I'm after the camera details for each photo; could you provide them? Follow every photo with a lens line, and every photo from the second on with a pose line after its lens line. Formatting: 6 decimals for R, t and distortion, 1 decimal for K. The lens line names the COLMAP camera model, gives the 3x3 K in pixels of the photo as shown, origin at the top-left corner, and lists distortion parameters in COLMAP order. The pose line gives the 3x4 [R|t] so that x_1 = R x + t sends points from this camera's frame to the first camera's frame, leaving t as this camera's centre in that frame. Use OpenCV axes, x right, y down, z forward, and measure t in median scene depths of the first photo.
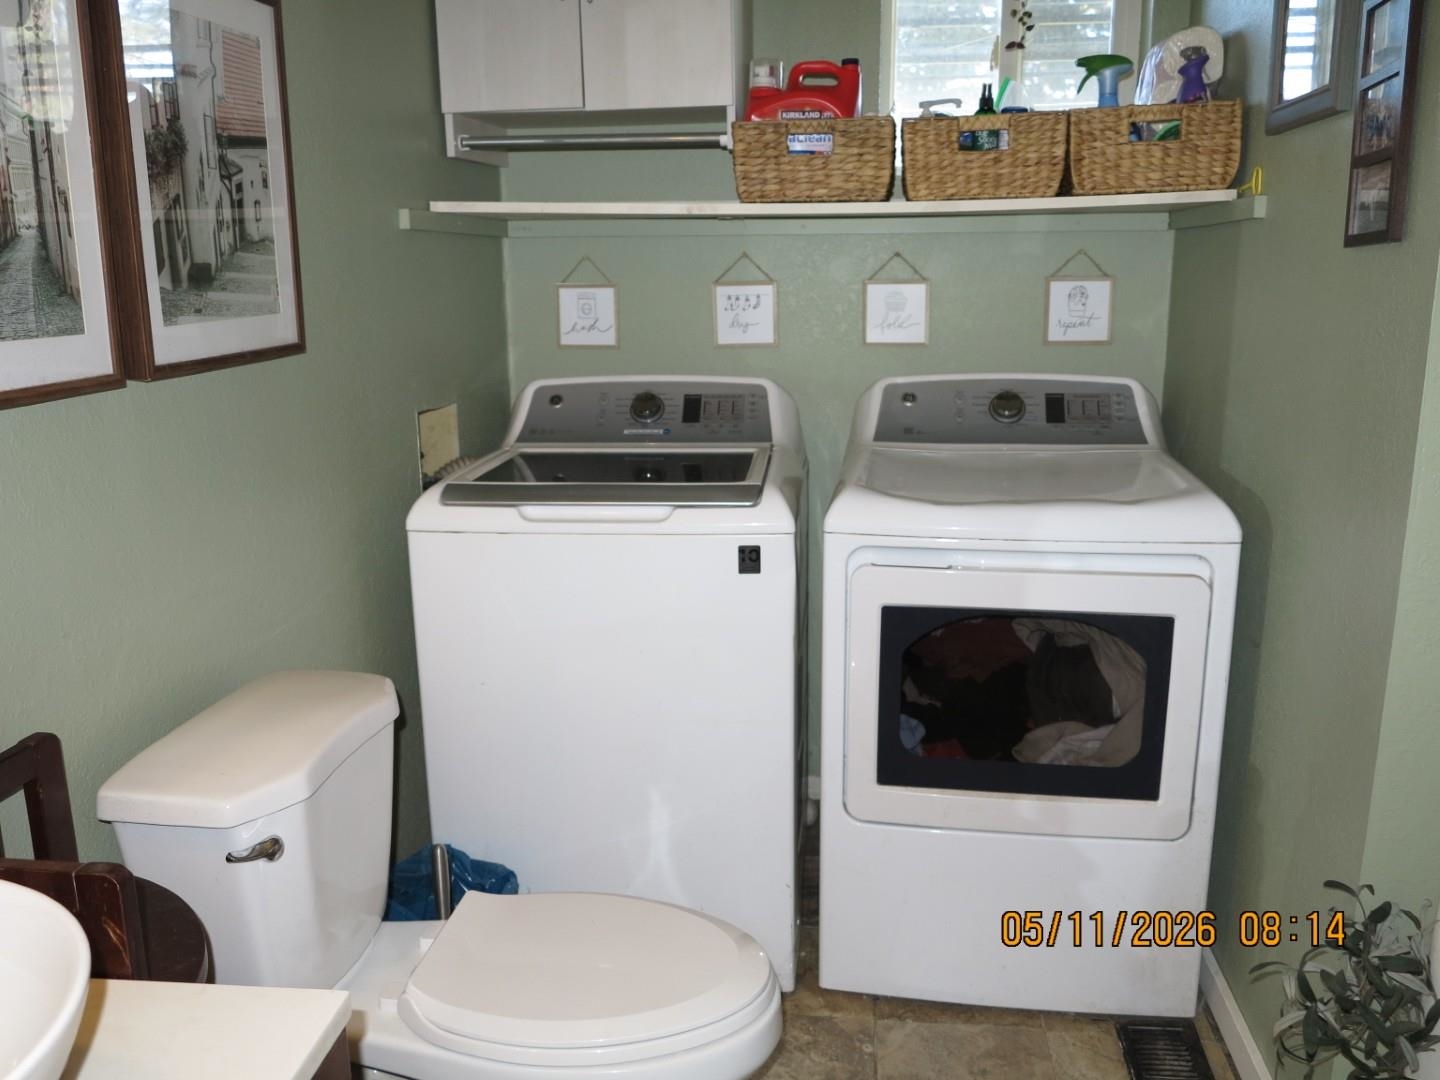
lens RADIAL K [[1194.0, 0, 716.4], [0, 1194.0, 539.3], [0, 0, 1]] dist [-0.043752, 0.018660]
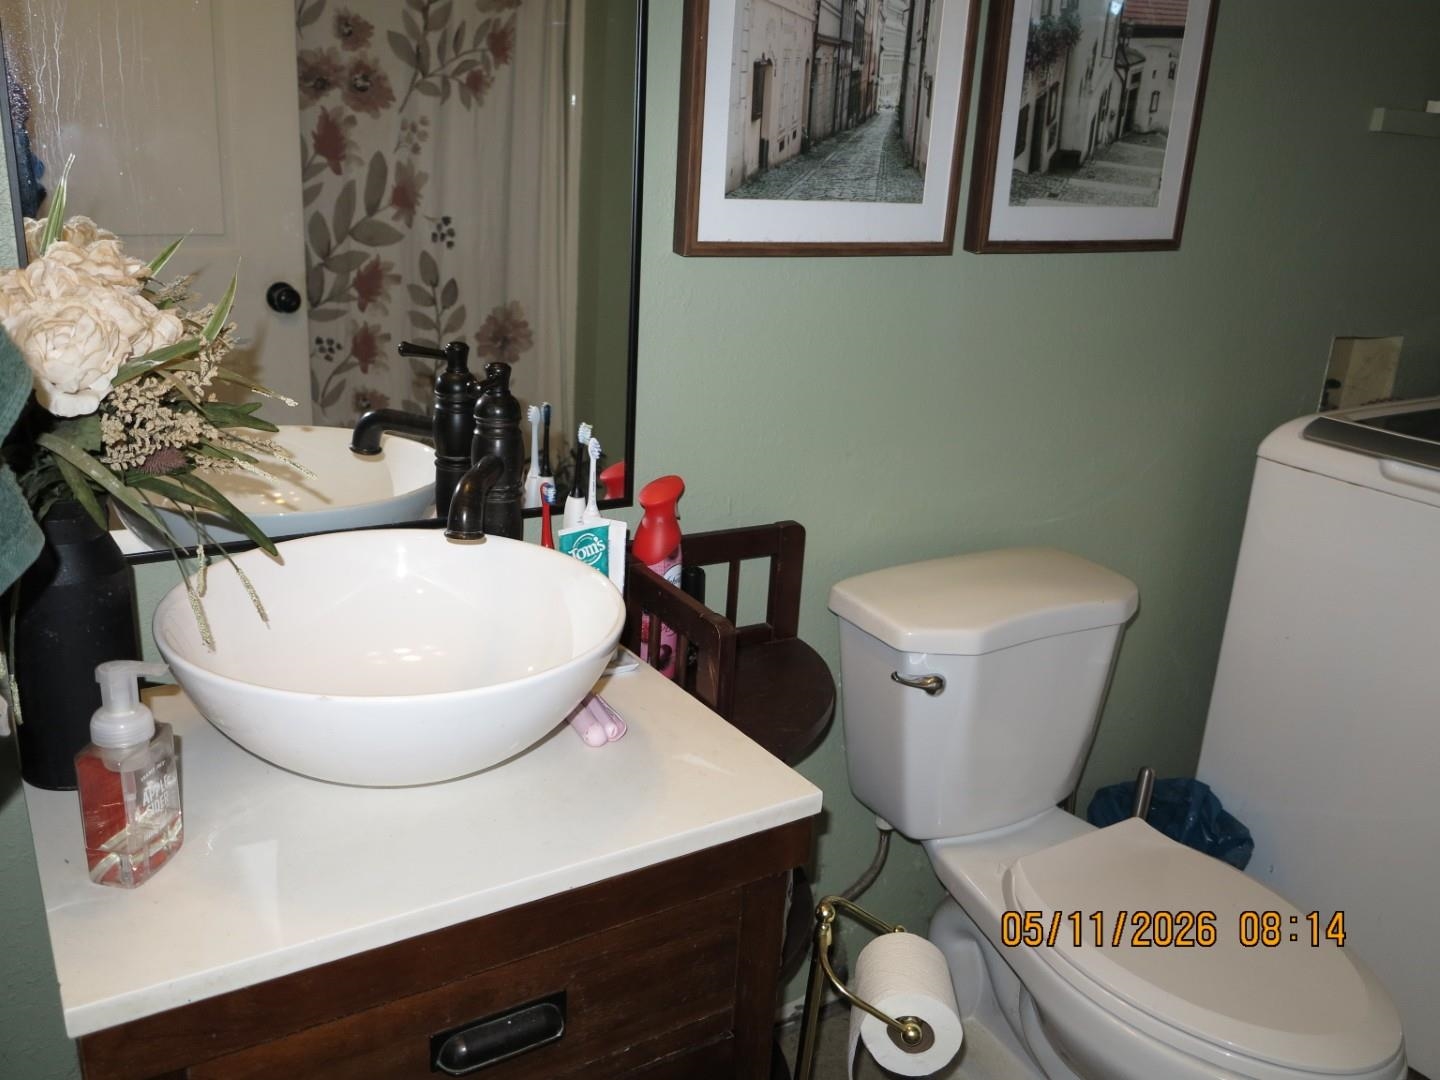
lens RADIAL K [[1194.0, 0, 716.4], [0, 1194.0, 539.3], [0, 0, 1]] dist [-0.043752, 0.018660]
pose [[0.620291, 0.288616, -0.729342, 0.238775], [-0.228908, 0.955974, 0.183617, -0.024208], [0.750227, 0.053056, 0.659048, 0.089313]]
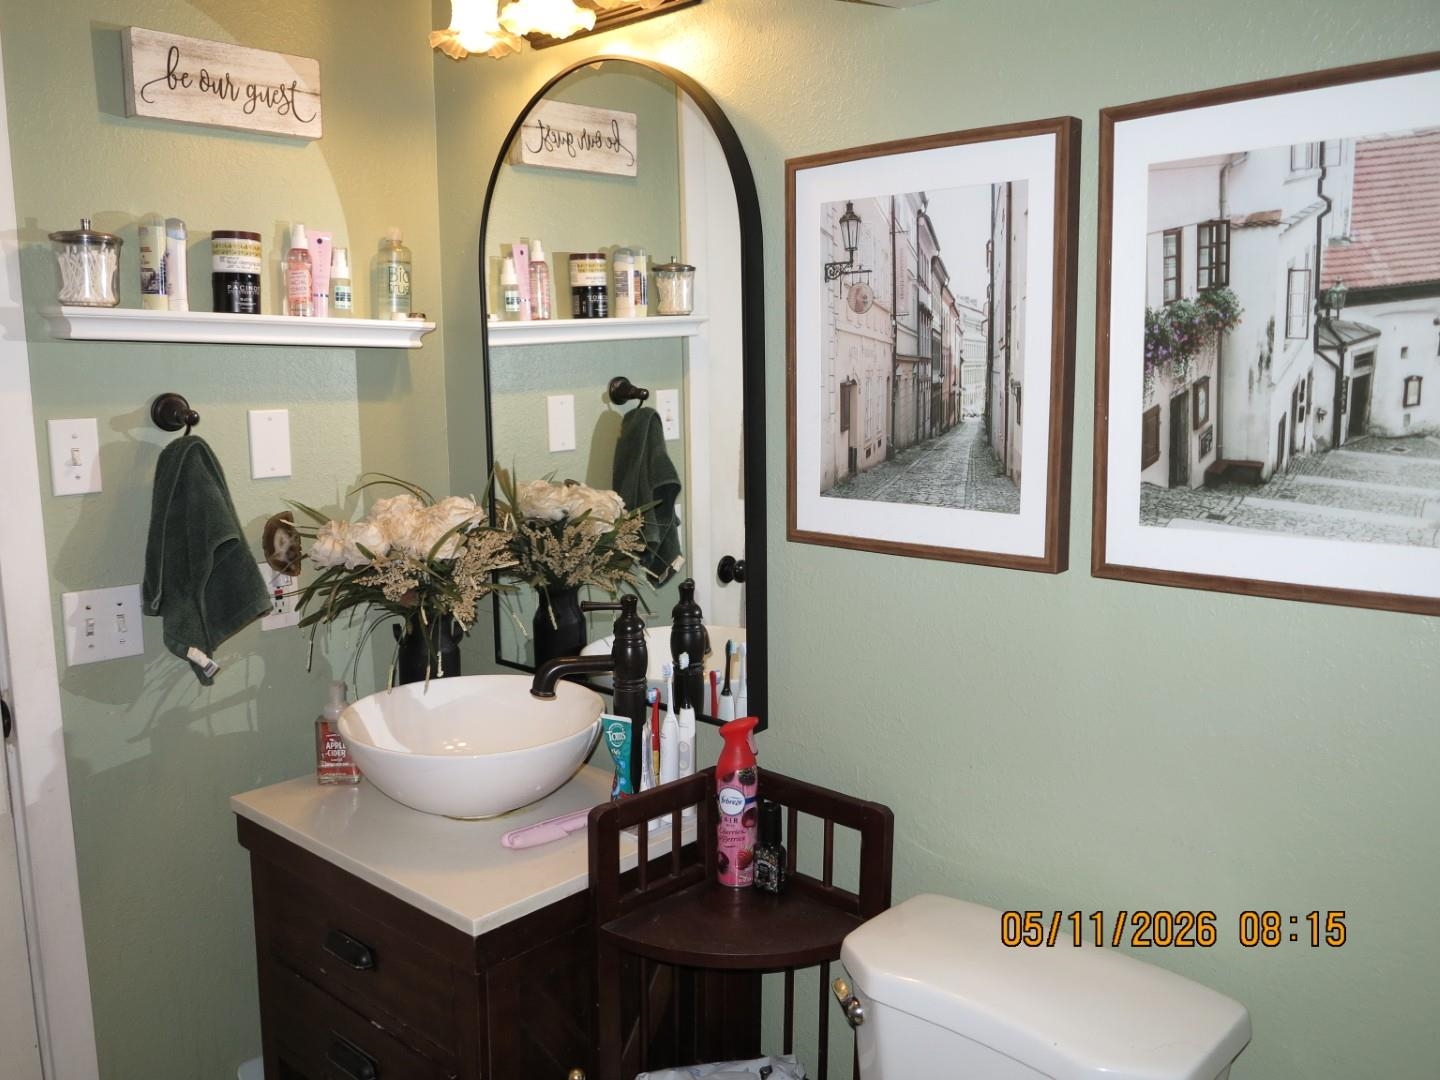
lens RADIAL K [[1194.0, 0, 716.4], [0, 1194.0, 539.3], [0, 0, 1]] dist [-0.043752, 0.018660]
pose [[-0.585109, 0.136432, -0.799396, 0.408071], [-0.165429, 0.944938, 0.282356, -0.350140], [0.793903, 0.297452, -0.530322, 1.161806]]
